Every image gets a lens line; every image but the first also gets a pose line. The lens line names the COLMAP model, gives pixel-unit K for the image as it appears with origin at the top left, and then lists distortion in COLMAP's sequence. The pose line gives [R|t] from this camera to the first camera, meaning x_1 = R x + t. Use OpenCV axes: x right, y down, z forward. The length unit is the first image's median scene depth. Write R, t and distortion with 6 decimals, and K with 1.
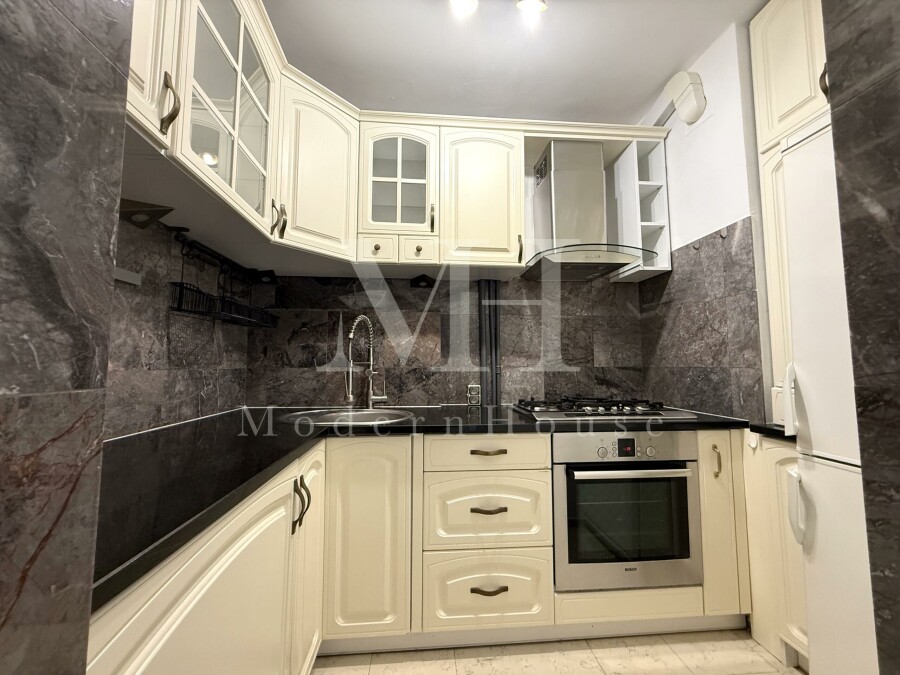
lens RADIAL K [[357.6, 0, 448.8], [0, 357.6, 335.9], [0, 0, 1]] dist [-0.000796, -0.000388]
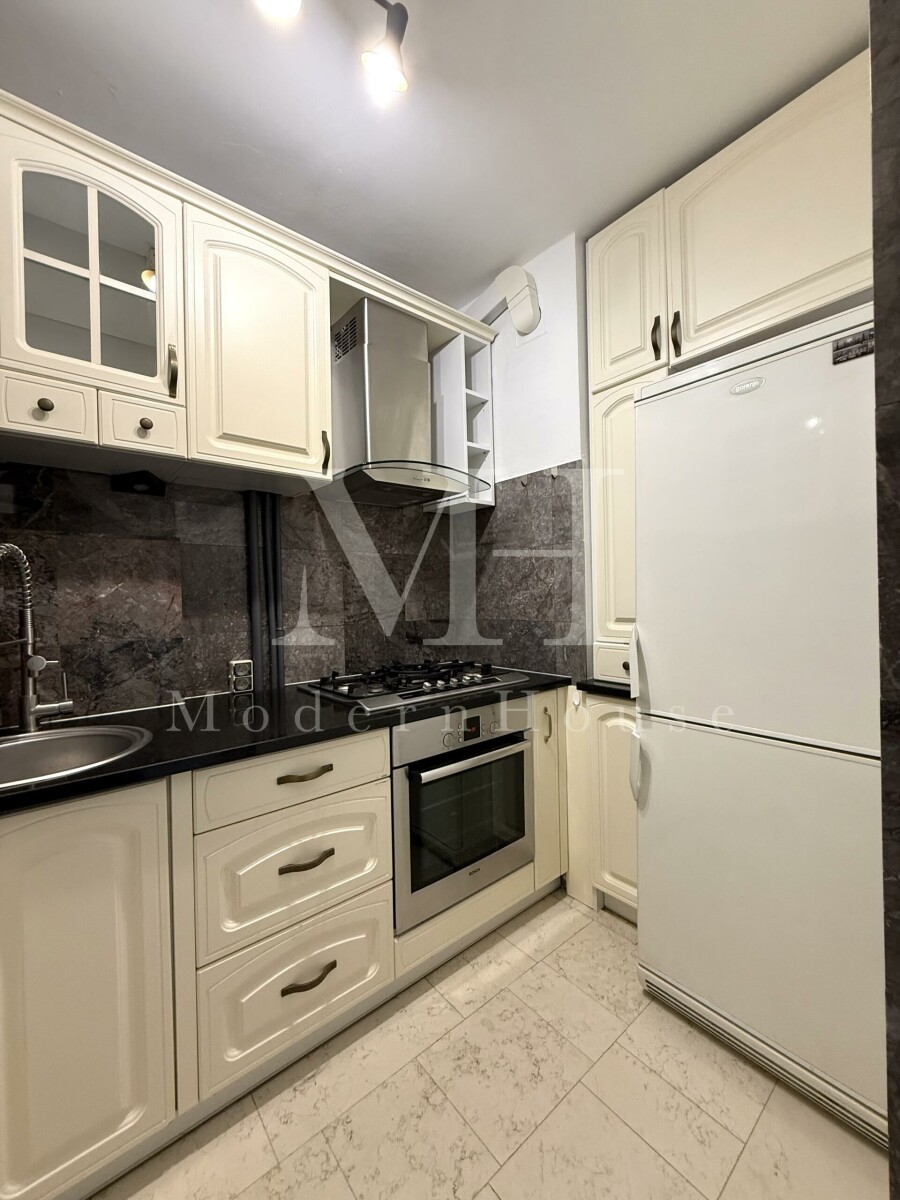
lens RADIAL K [[476.8, 0, 449.4], [0, 476.8, 597.2], [0, 0, 1]] dist [-0.000796, -0.000388]
pose [[0.815338, -0.018800, 0.578680, -0.160221], [-0.024613, 0.997444, 0.067084, -0.053961], [-0.578462, -0.068939, 0.812791, 0.169941]]
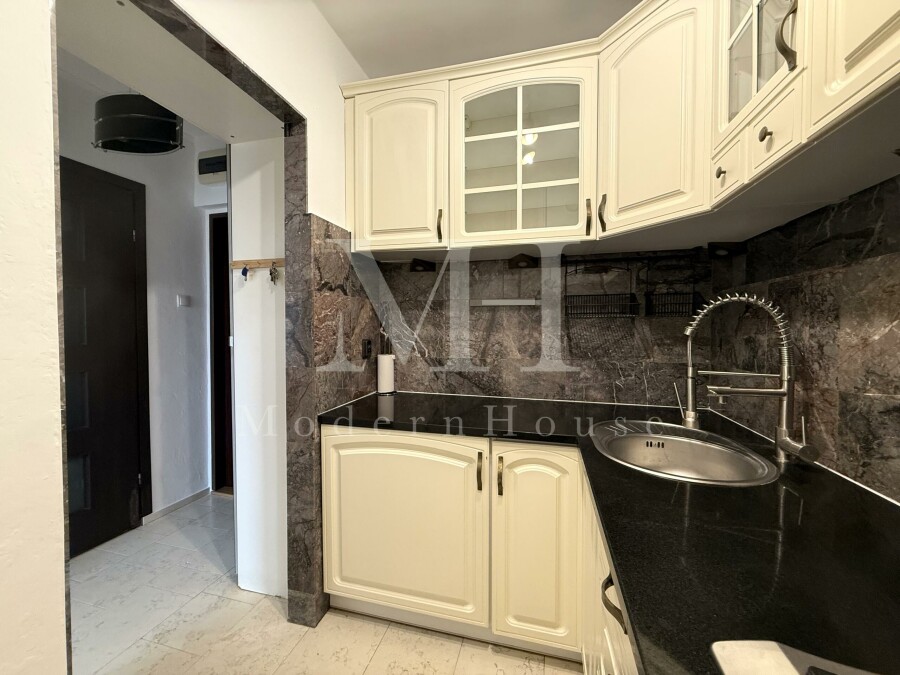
lens RADIAL K [[357.6, 0, 448.3], [0, 357.6, 334.9], [0, 0, 1]] dist [-0.000796, -0.000388]
pose [[-0.343576, 0.019414, -0.938924, 0.584427], [0.073393, 0.997284, -0.006236, -0.024048], [0.936253, -0.071053, -0.344068, 0.936378]]
